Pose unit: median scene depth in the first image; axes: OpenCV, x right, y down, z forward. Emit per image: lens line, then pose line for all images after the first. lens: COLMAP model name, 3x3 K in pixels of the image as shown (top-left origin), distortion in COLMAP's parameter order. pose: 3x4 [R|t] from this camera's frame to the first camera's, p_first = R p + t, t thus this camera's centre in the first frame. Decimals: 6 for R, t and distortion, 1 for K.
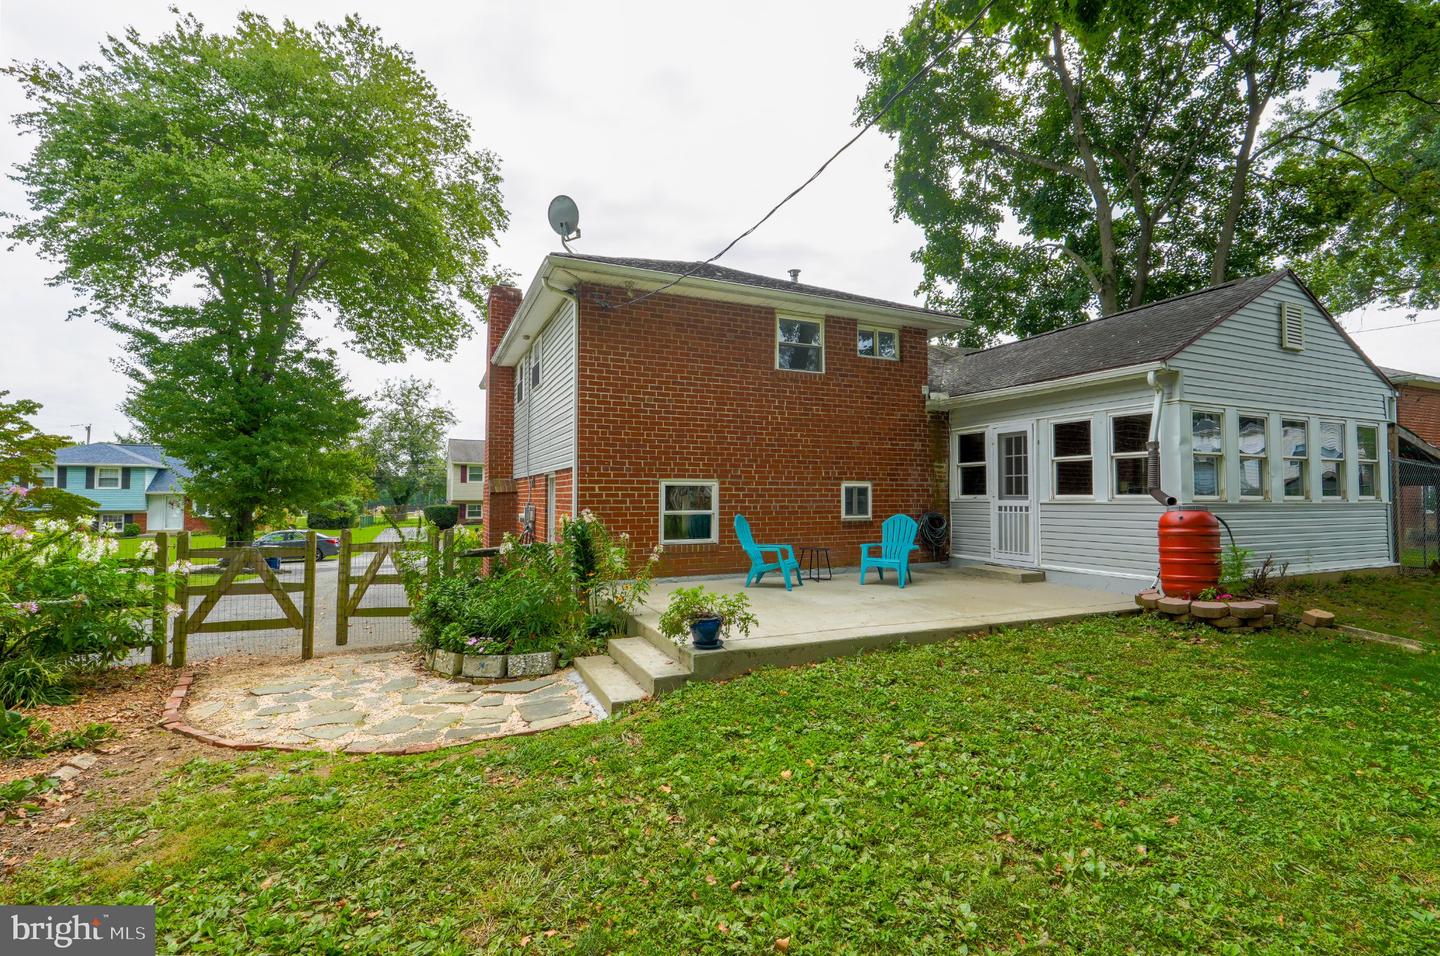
lens RADIAL K [[658.9, 0, 720.0], [0, 658.9, 478.0], [0, 0, 1]] dist [-0.000486, -0.000101]
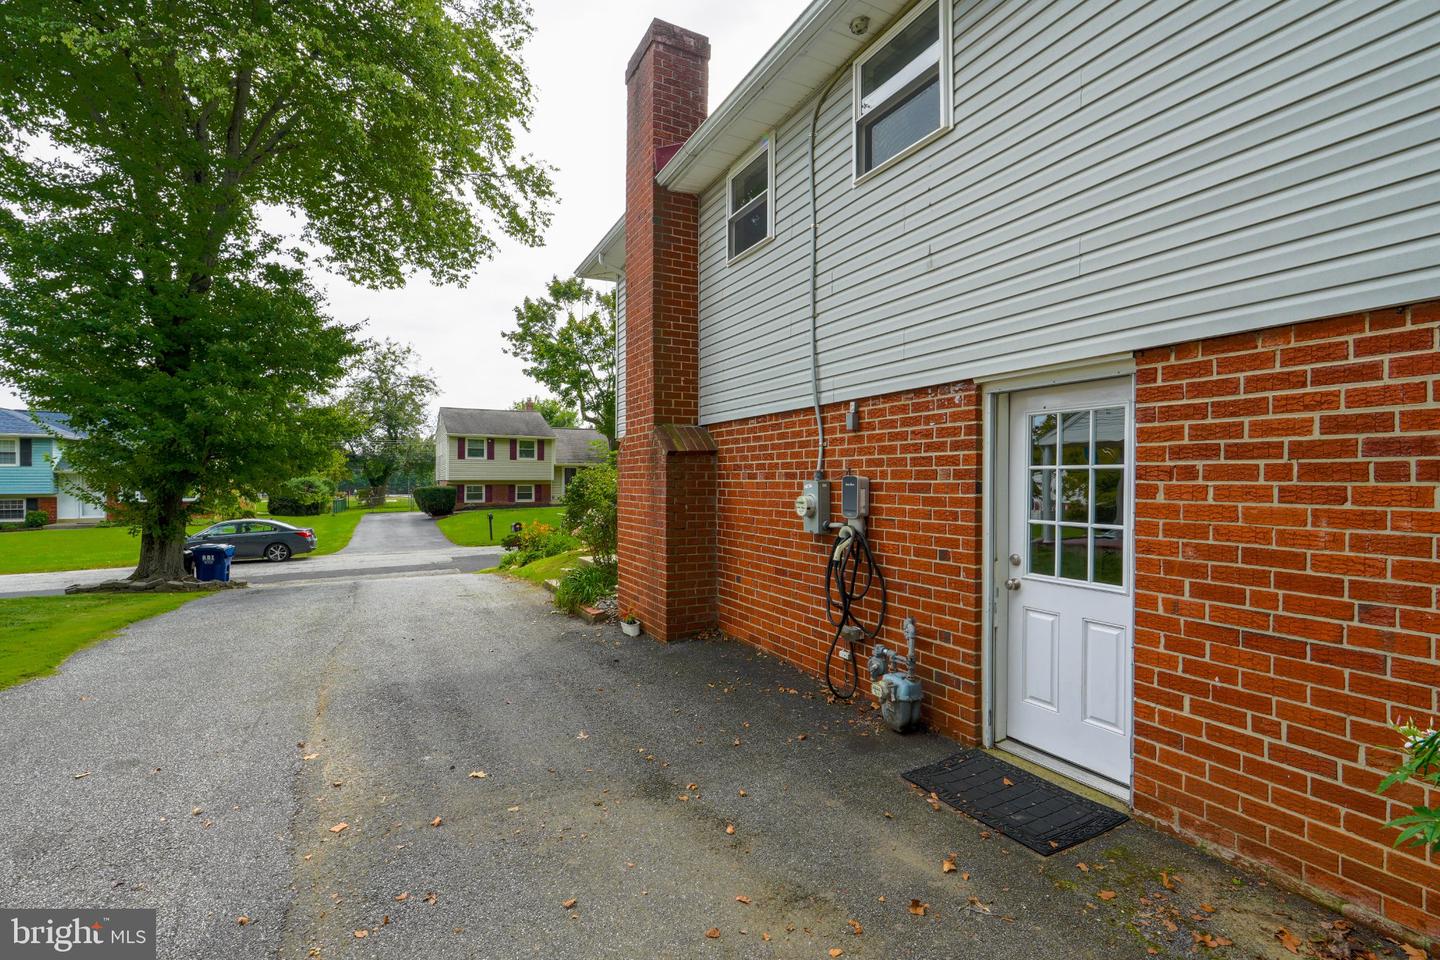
lens RADIAL K [[668.0, 0, 720.0], [0, 668.0, 480.0], [0, 0, 1]] dist [0.002583, 0.000468]
pose [[0.999334, -0.002615, 0.036398, -0.142832], [0.001488, 0.999520, 0.030945, 0.012138], [-0.036462, -0.030870, 0.998858, 0.225728]]
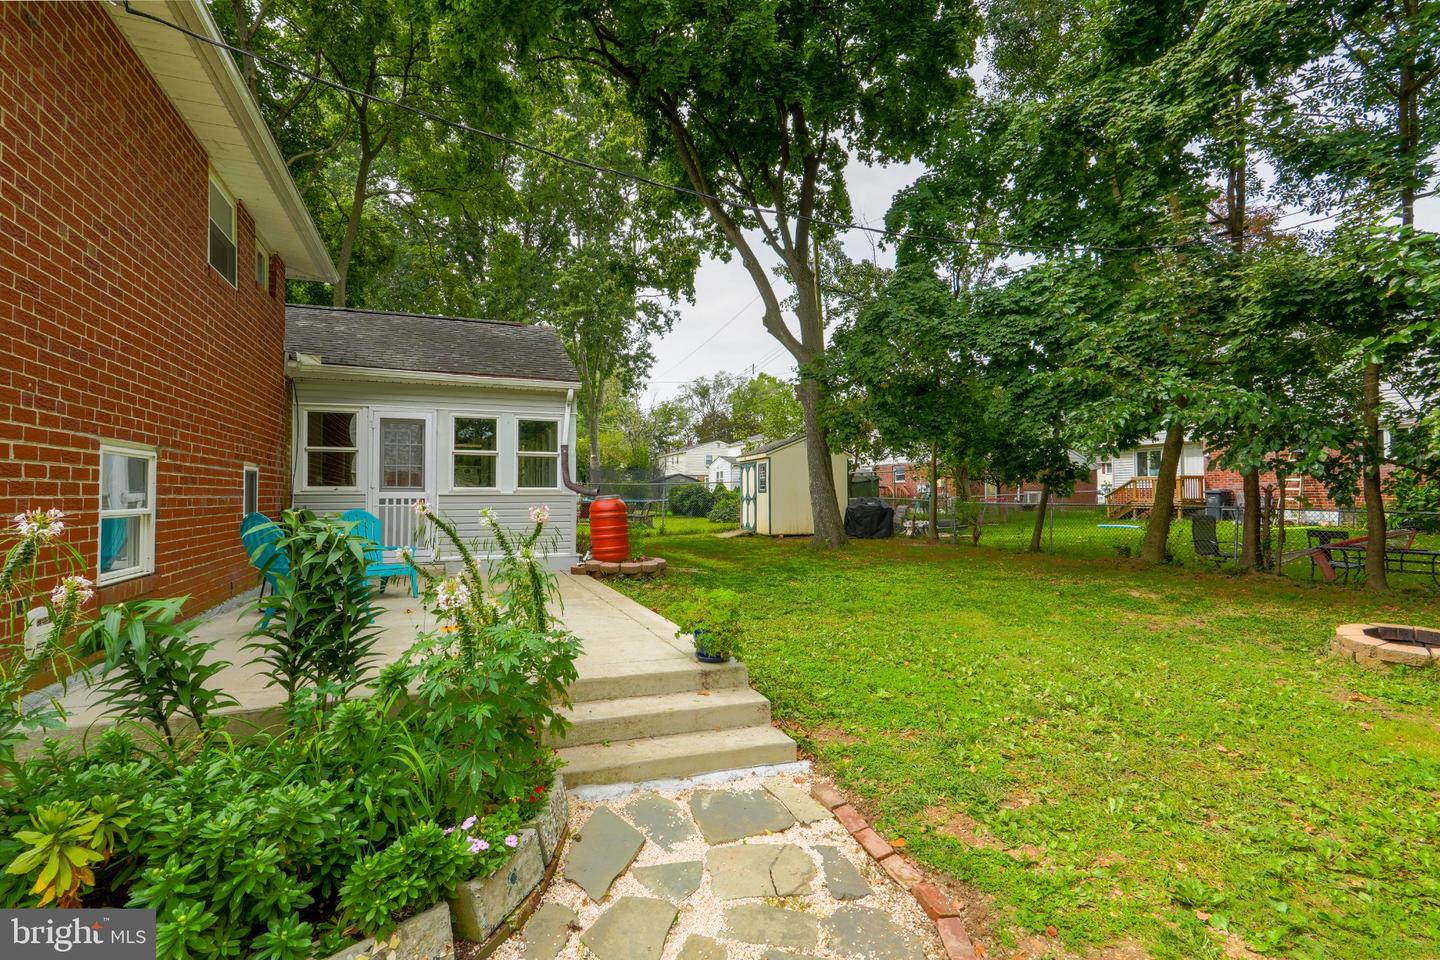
lens RADIAL K [[668.0, 0, 720.0], [0, 668.0, 480.0], [0, 0, 1]] dist [0.002583, 0.000468]
pose [[0.044003, 0.021054, 0.998810, -0.866560], [-0.031087, 0.999323, -0.019695, 0.039491], [-0.998548, -0.030184, 0.044628, 0.947225]]
